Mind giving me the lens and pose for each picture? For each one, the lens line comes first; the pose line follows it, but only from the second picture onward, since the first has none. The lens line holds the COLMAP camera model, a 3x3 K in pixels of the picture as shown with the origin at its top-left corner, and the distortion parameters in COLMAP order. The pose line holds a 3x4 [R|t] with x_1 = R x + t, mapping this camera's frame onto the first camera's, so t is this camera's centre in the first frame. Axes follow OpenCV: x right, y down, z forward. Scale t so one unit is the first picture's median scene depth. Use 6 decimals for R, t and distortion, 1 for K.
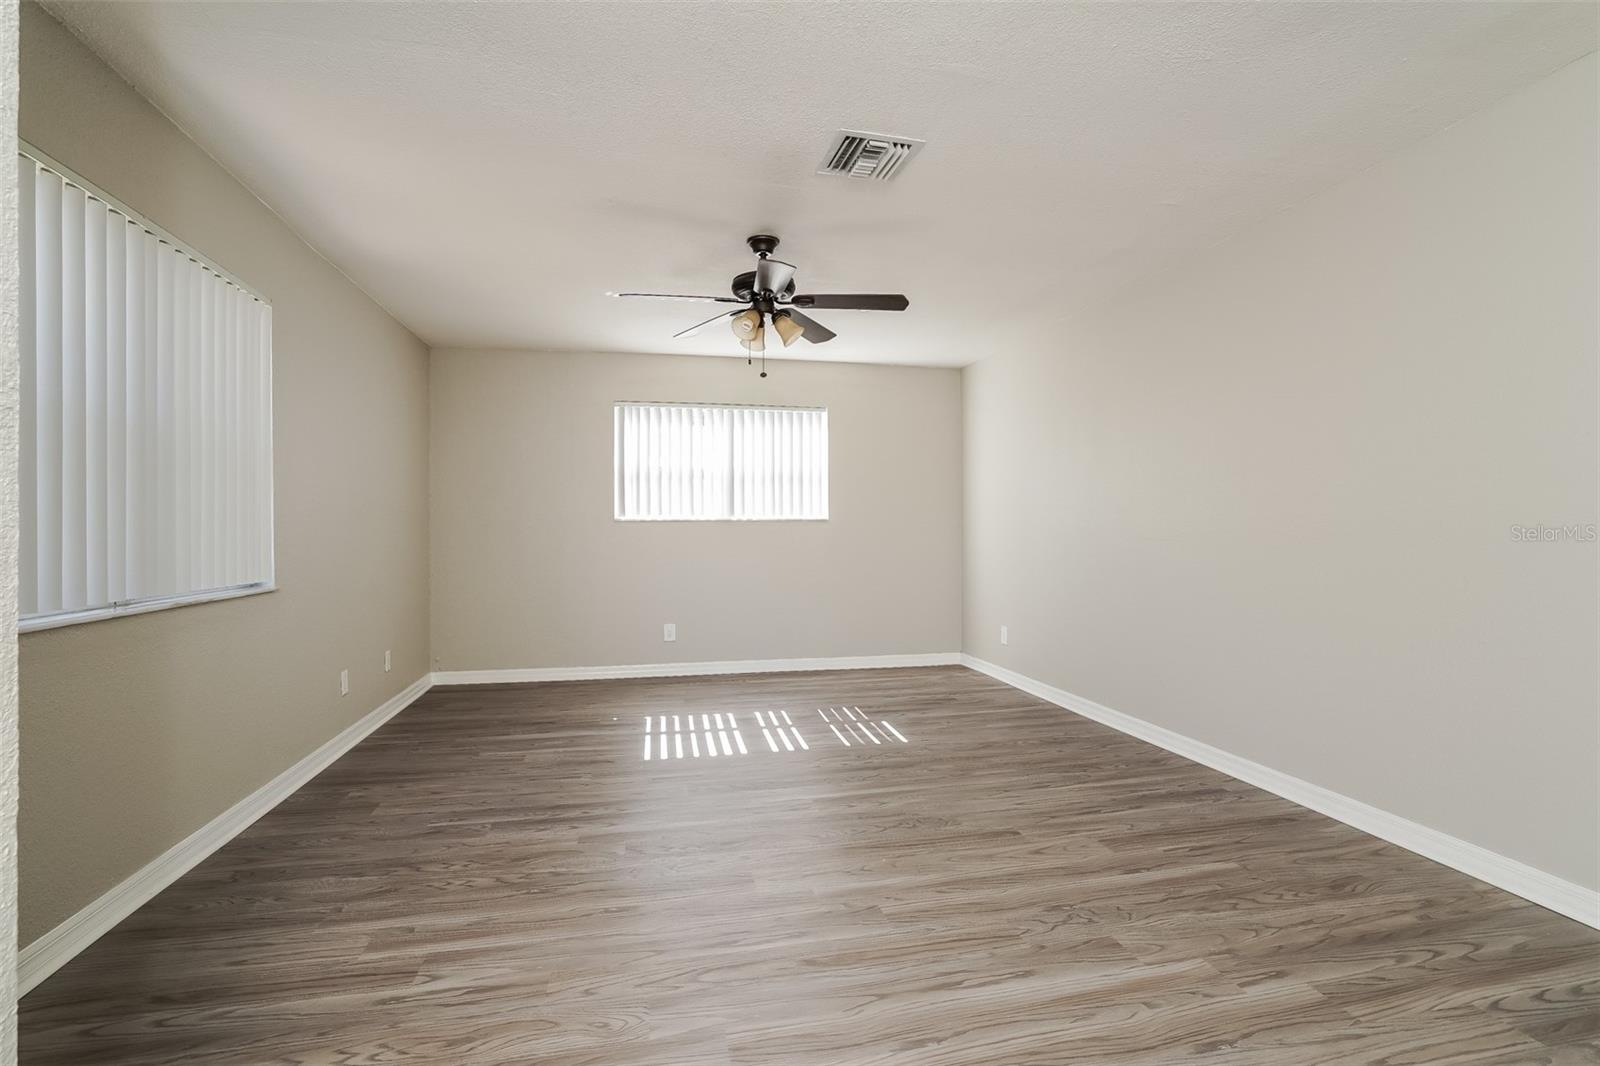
lens RADIAL K [[736.0, 0, 790.0], [0, 736.0, 532.1], [0, 0, 1]] dist [-0.001995, 0.000035]
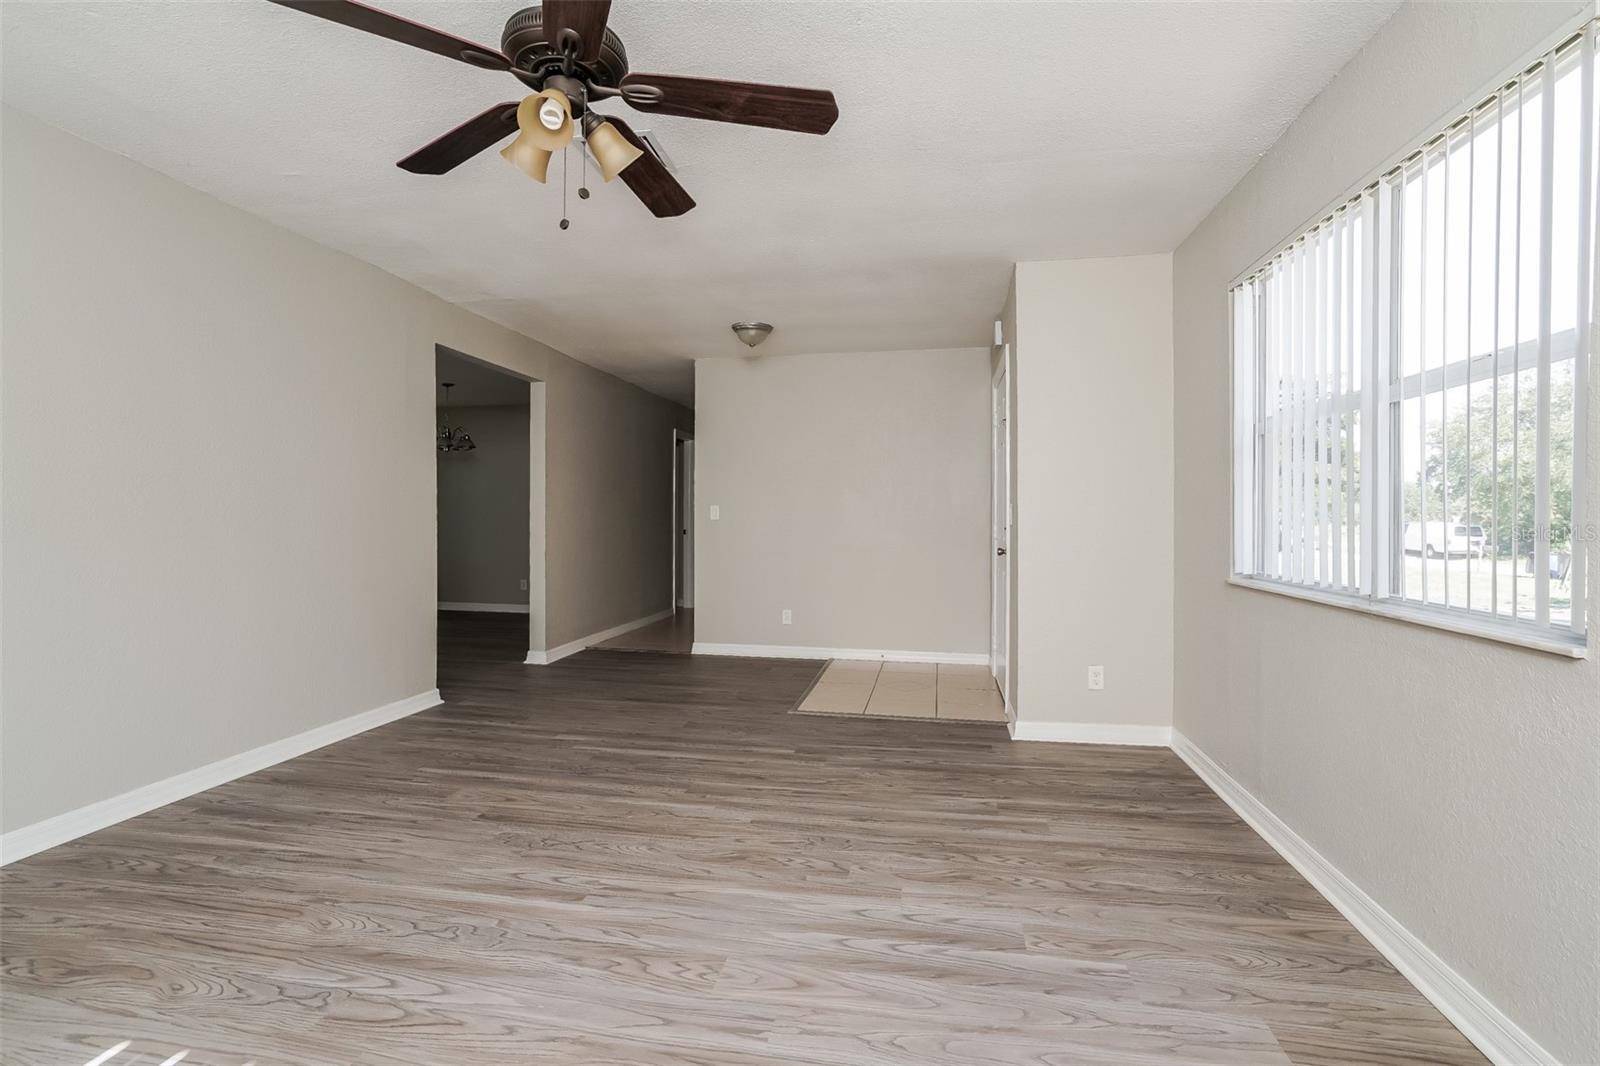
lens RADIAL K [[736.0, 0, 794.9], [0, 736.0, 525.3], [0, 0, 1]] dist [-0.001995, 0.000035]
pose [[-0.923481, -0.002505, 0.383636, -0.472565], [0.001181, 0.999955, 0.009373, -0.003602], [-0.383643, 0.009109, -0.923437, 1.728978]]
